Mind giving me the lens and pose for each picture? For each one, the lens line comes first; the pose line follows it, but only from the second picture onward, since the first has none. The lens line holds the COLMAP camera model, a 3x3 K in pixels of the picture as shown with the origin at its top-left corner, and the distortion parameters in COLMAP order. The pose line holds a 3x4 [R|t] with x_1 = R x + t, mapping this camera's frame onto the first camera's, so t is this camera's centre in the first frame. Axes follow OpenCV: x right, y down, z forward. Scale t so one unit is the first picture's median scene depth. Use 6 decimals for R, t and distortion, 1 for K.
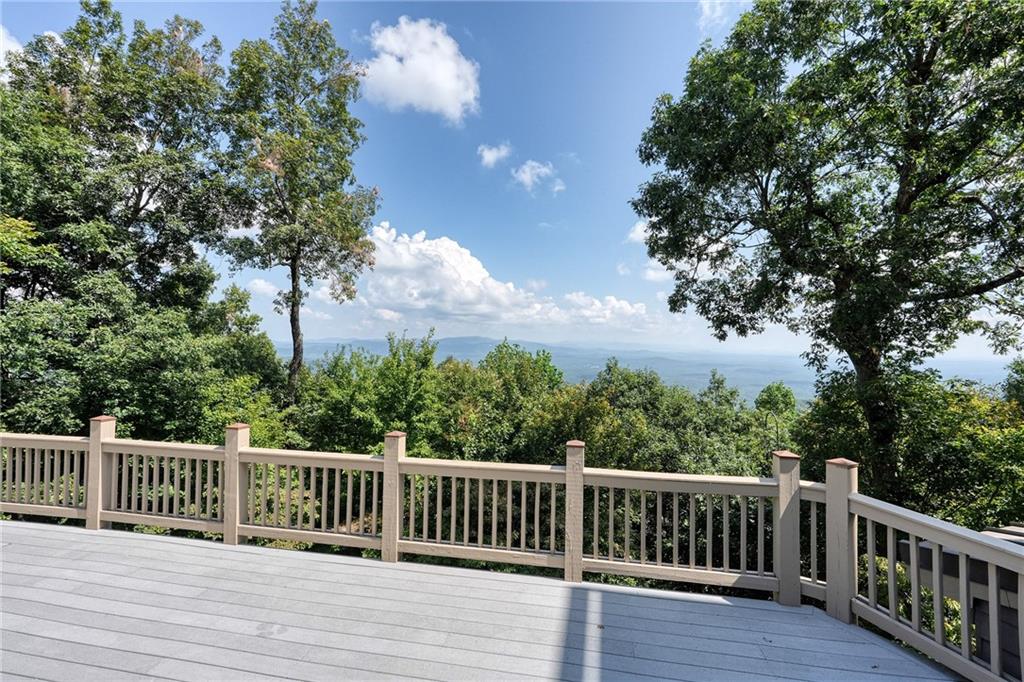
lens RADIAL K [[449.8, 0, 515.0], [0, 449.8, 340.2], [0, 0, 1]] dist [0.004439, -0.000939]
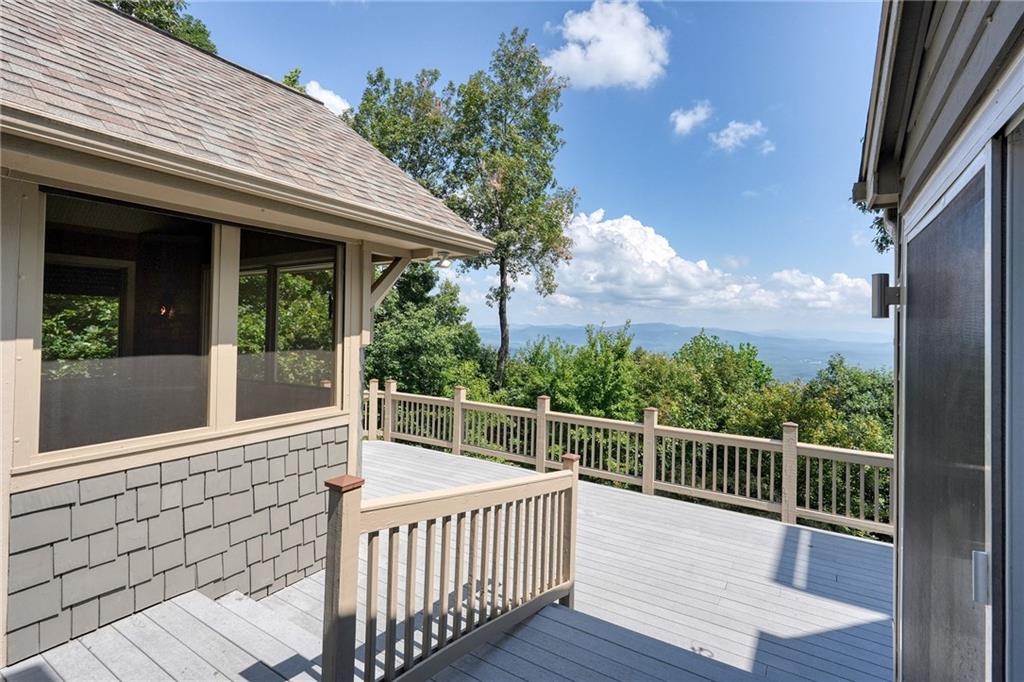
lens RADIAL K [[490.3, 0, 507.5], [0, 490.3, 319.8], [0, 0, 1]] dist [-0.005387, -0.000371]
pose [[0.926472, 0.003810, -0.376345, -0.018699], [-0.009066, 0.999885, -0.012194, -0.011449], [0.376255, 0.014710, 0.926399, -0.126251]]
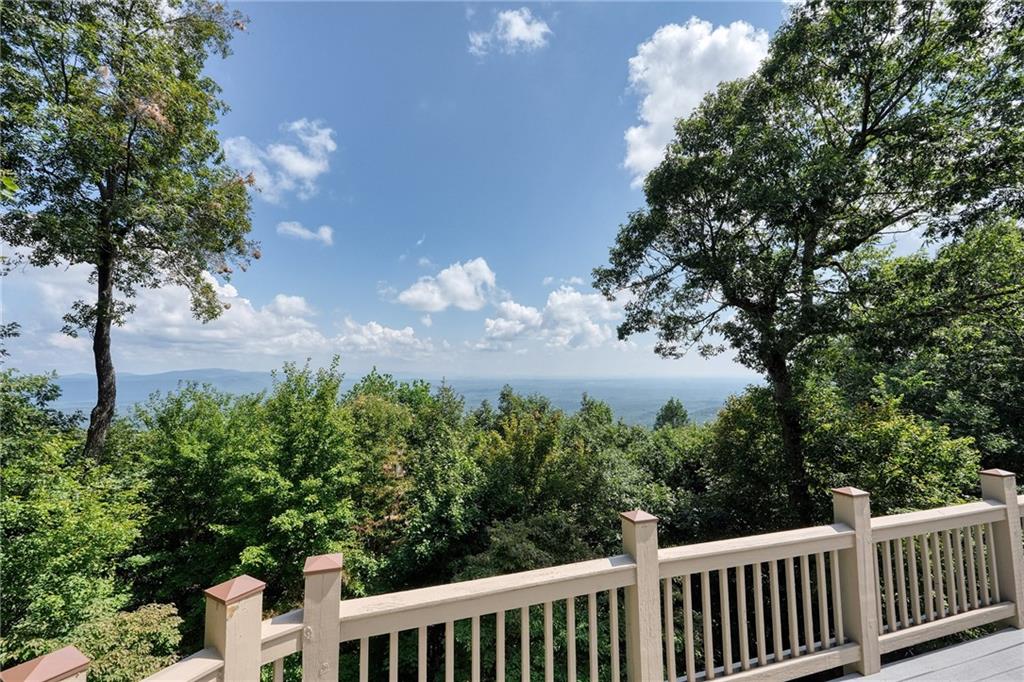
lens RADIAL K [[449.8, 0, 512.1], [0, 449.8, 341.3], [0, 0, 1]] dist [0.004439, -0.000939]
pose [[0.874537, 0.009449, 0.484866, -0.285959], [0.020422, 0.998206, -0.056287, -0.002263], [-0.484528, 0.059127, 0.872775, 0.129040]]
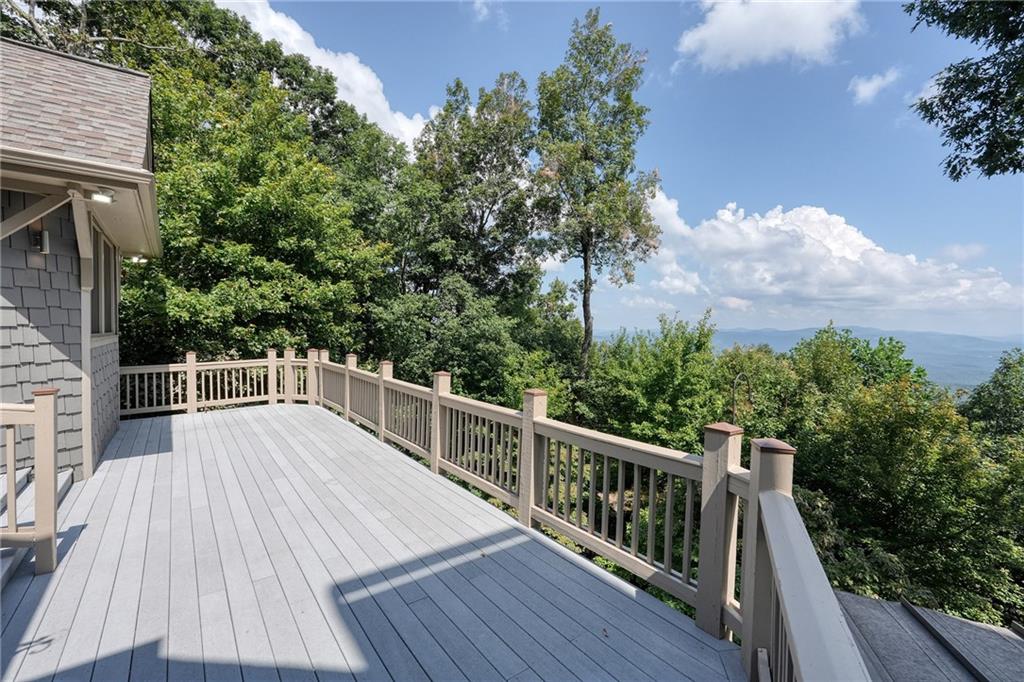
lens RADIAL K [[449.8, 0, 509.2], [0, 449.8, 338.7], [0, 0, 1]] dist [0.004439, -0.000939]
pose [[0.735430, 0.019658, -0.677315, 0.134208], [-0.006472, 0.999737, 0.021988, 0.015952], [0.677570, -0.011787, 0.735364, 0.039999]]
